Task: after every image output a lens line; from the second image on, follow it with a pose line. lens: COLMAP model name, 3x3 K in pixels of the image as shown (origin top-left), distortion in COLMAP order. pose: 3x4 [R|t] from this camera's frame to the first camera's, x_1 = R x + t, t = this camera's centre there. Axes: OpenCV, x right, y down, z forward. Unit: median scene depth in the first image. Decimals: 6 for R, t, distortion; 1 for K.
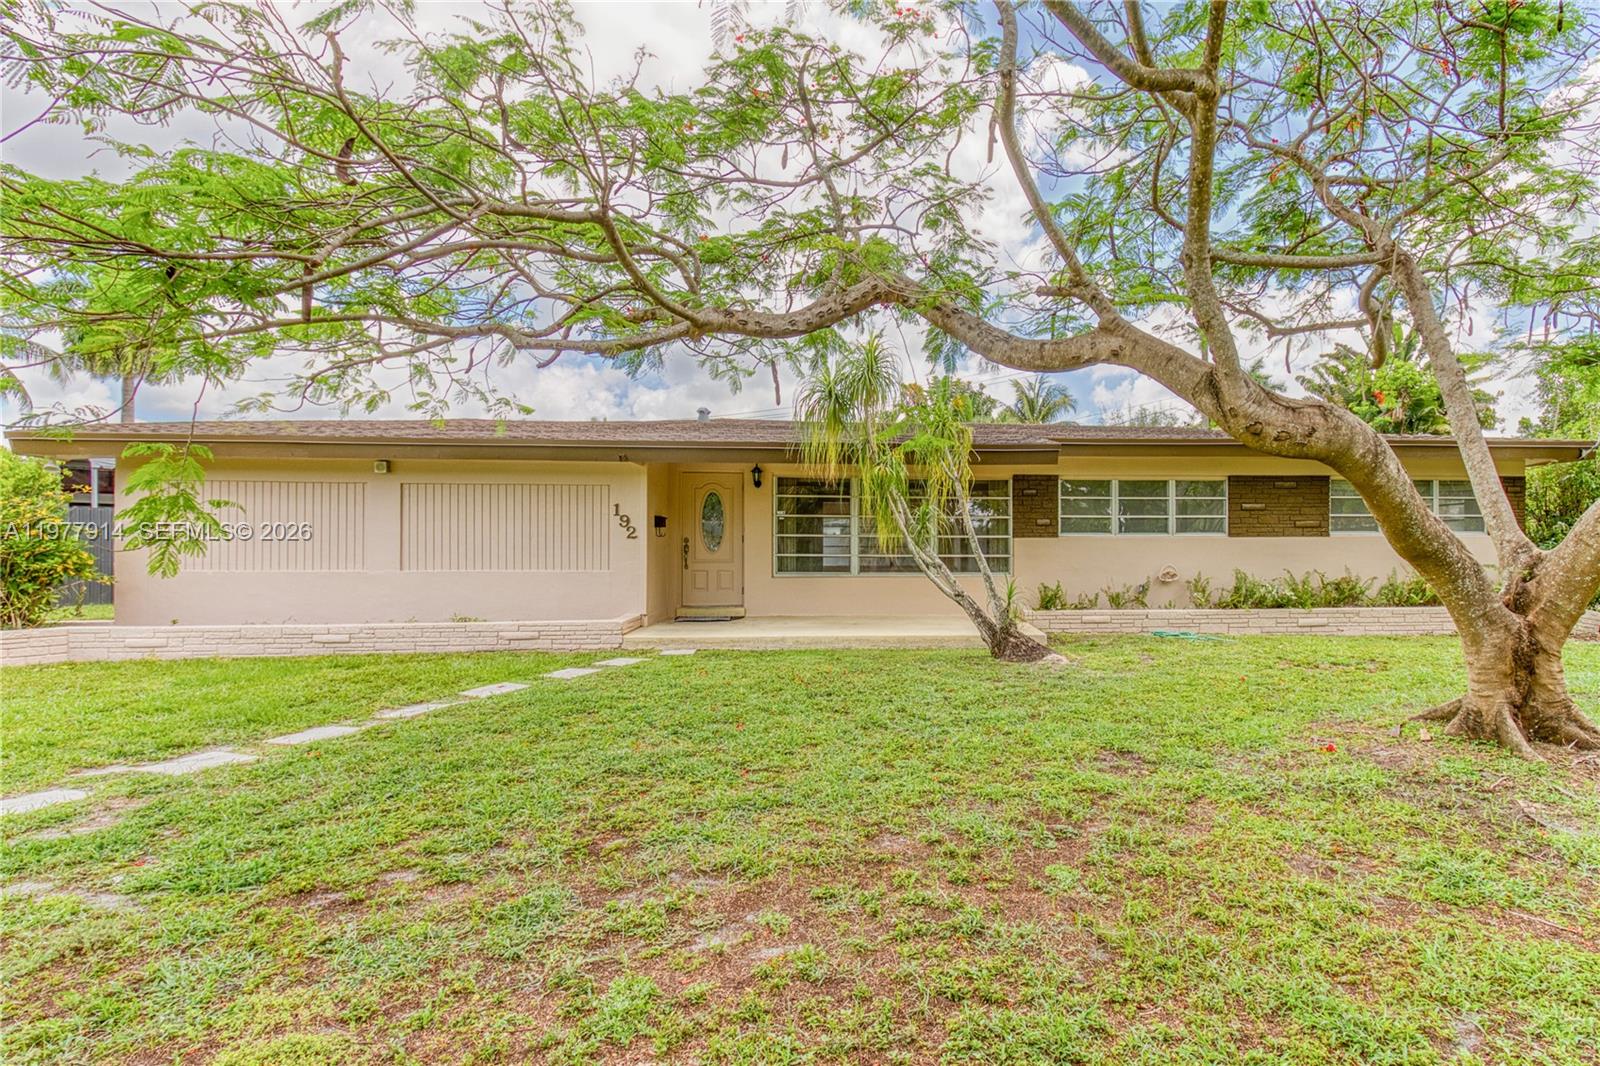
lens RADIAL K [[832.3, 0, 859.0], [0, 832.3, 537.0], [0, 0, 1]] dist [0.003084, 0.000102]
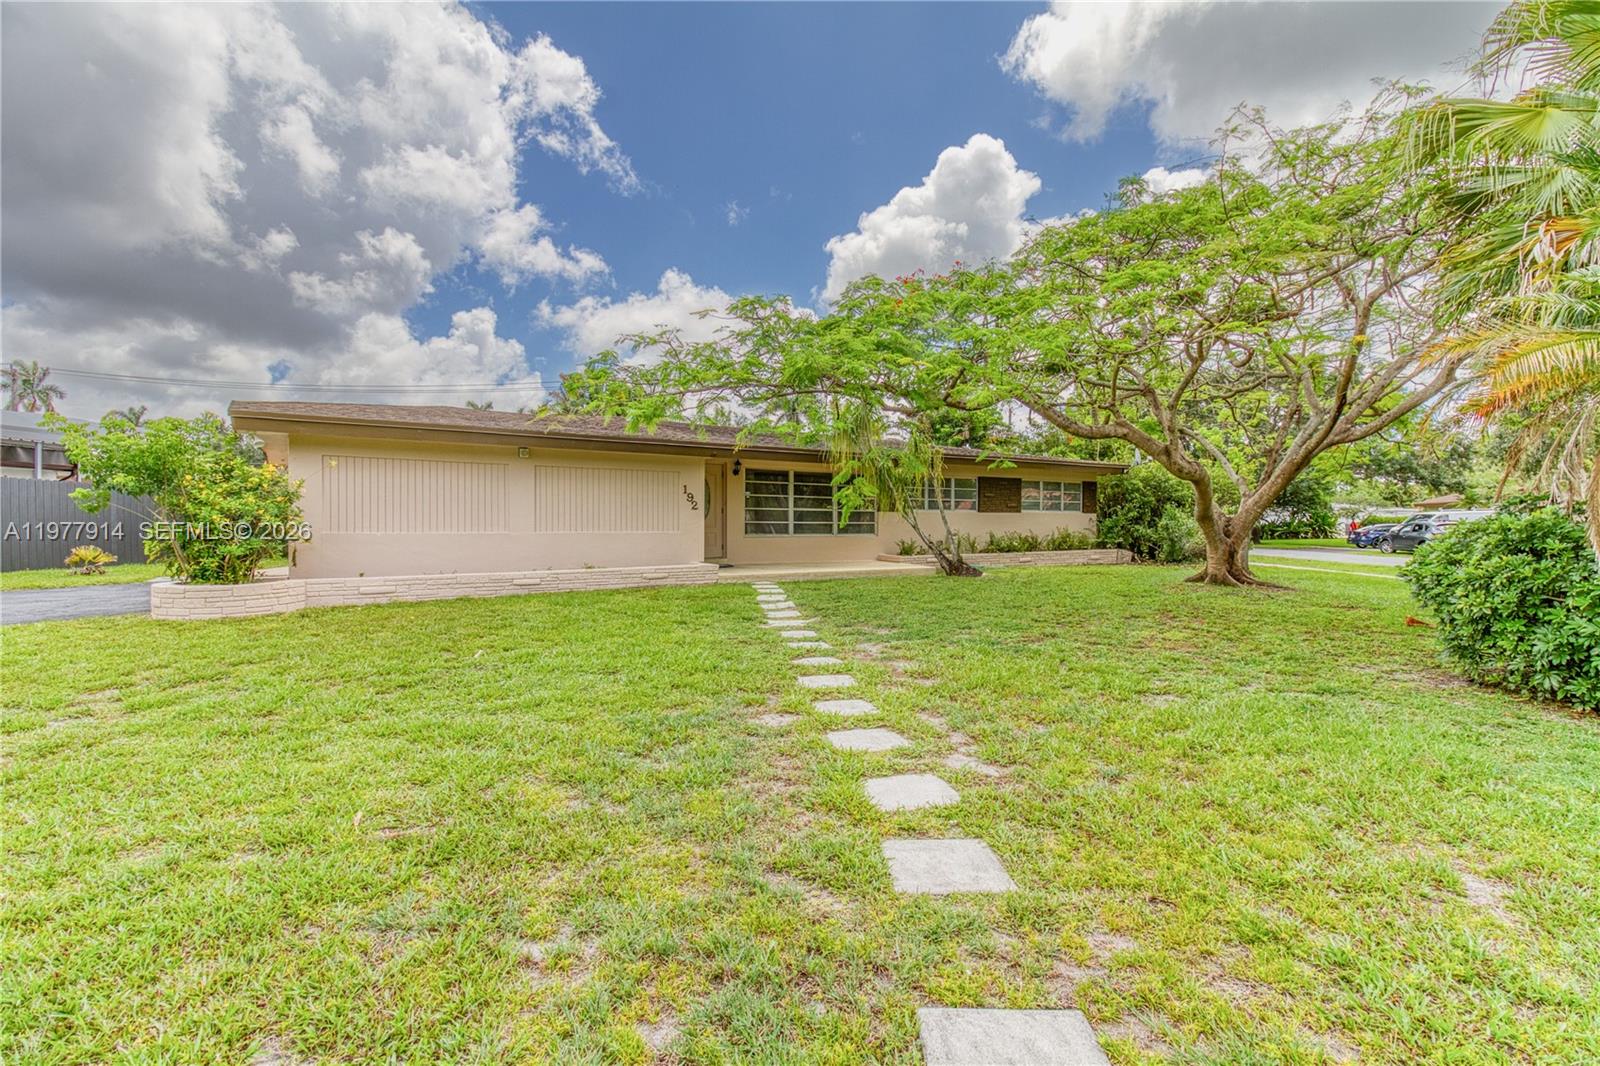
lens RADIAL K [[750.1, 0, 807.3], [0, 750.1, 528.6], [0, 0, 1]] dist [0.011889, -0.001642]
pose [[0.881113, -0.001102, 0.472904, -0.643327], [-0.007543, 0.999837, 0.016384, 0.010968], [-0.472845, -0.018004, 0.880961, -0.212803]]
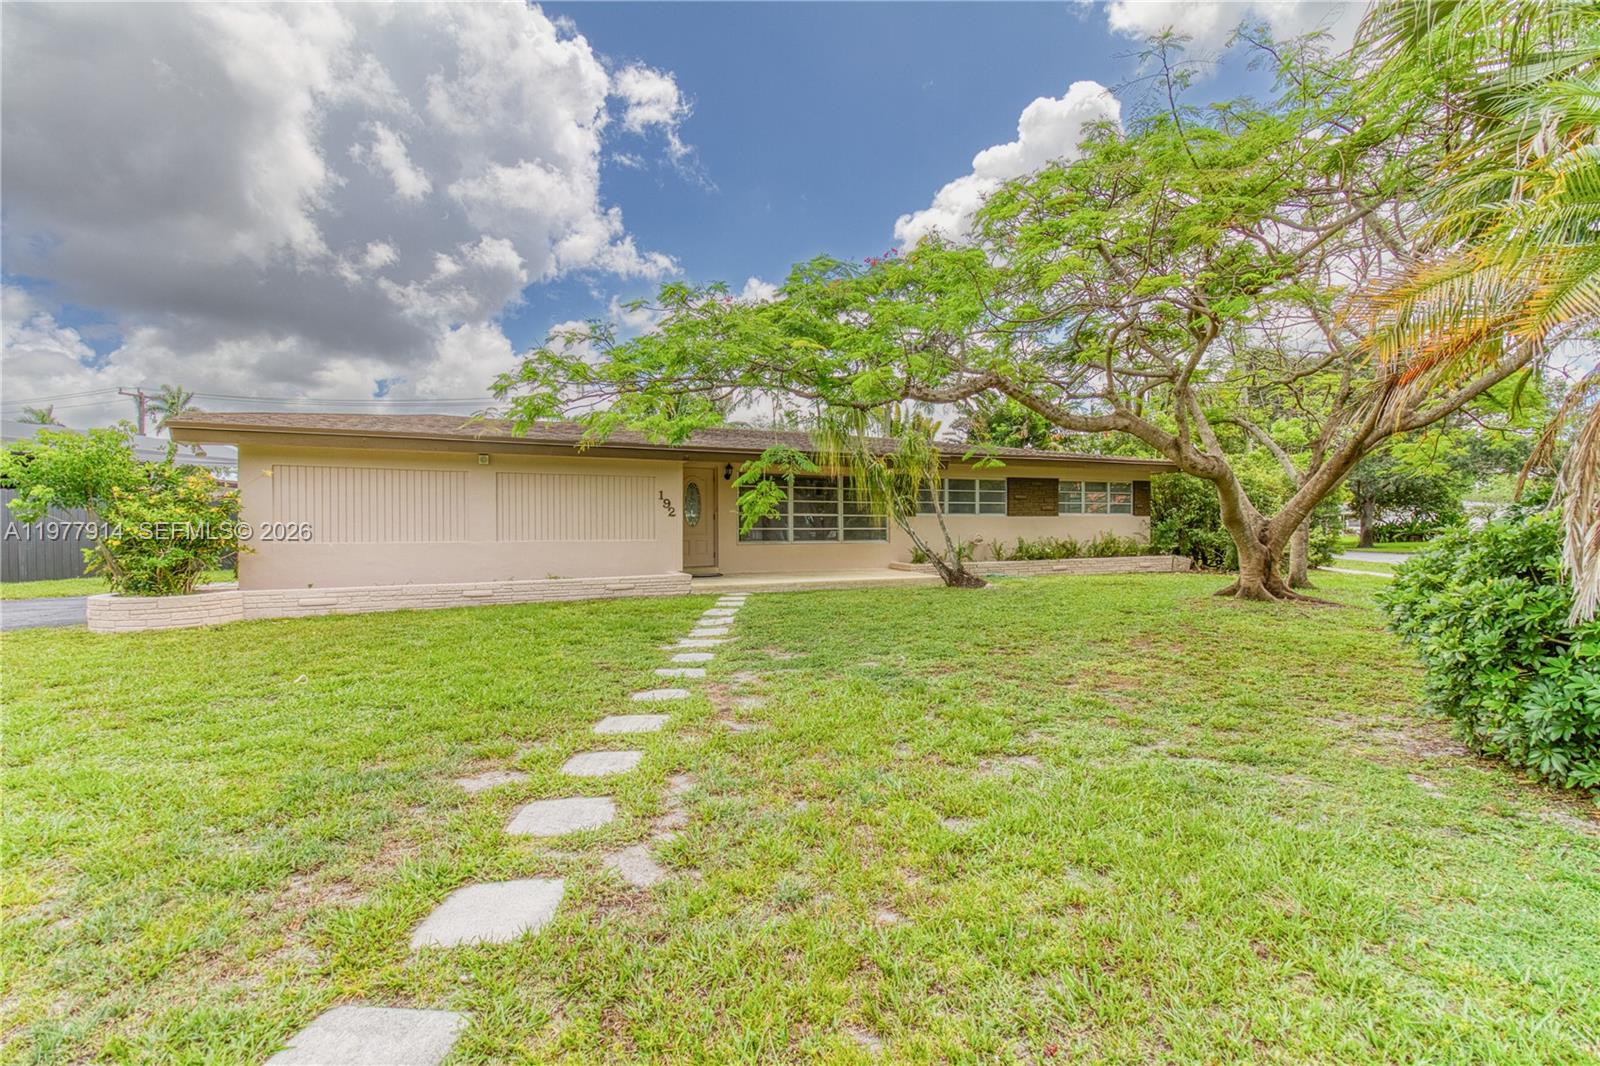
lens RADIAL K [[750.1, 0, 803.1], [0, 750.1, 530.1], [0, 0, 1]] dist [0.011889, -0.001642]
pose [[0.932404, -0.004723, 0.361387, -0.465921], [-0.000148, 0.999910, 0.013451, 0.007284], [-0.361418, -0.012595, 0.932319, -0.204481]]
